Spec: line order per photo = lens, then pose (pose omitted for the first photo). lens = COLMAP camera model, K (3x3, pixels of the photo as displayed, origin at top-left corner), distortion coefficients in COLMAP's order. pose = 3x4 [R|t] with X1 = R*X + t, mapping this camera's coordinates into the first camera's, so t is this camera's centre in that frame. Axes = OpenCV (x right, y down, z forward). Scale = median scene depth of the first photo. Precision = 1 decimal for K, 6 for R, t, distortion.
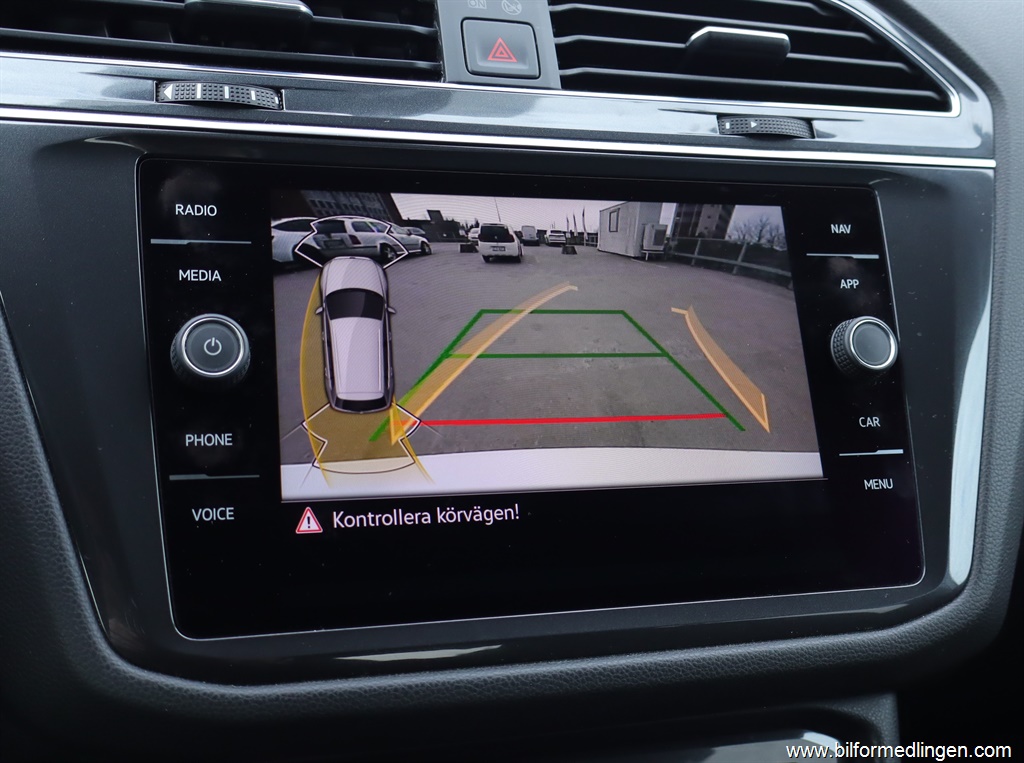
lens RADIAL K [[1193.0, 0, 512.0], [0, 1193.0, 381.5], [0, 0, 1]] dist [0.004356, 0.013698]
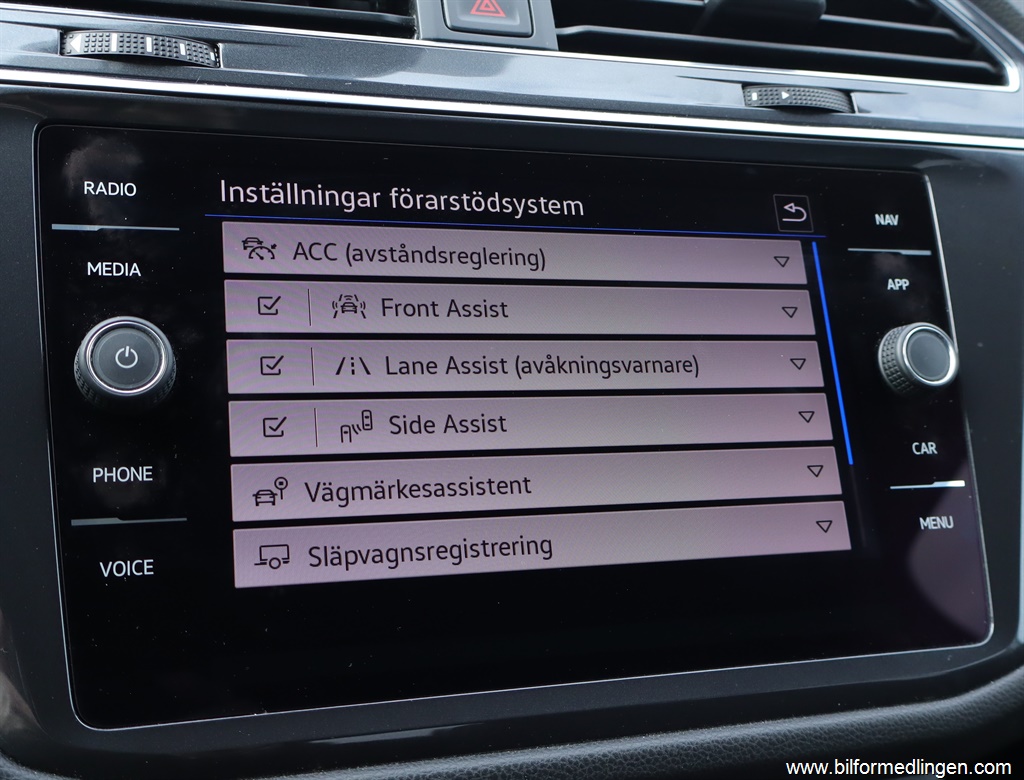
lens RADIAL K [[1215.0, 0, 512.0], [0, 1215.0, 390.0], [0, 0, 1]] dist [-0.016323, 0.065025]
pose [[0.999765, -0.000148, 0.021667, -0.010625], [0.000267, 0.999985, -0.005478, -0.002812], [-0.021666, 0.005482, 0.999750, 0.171348]]
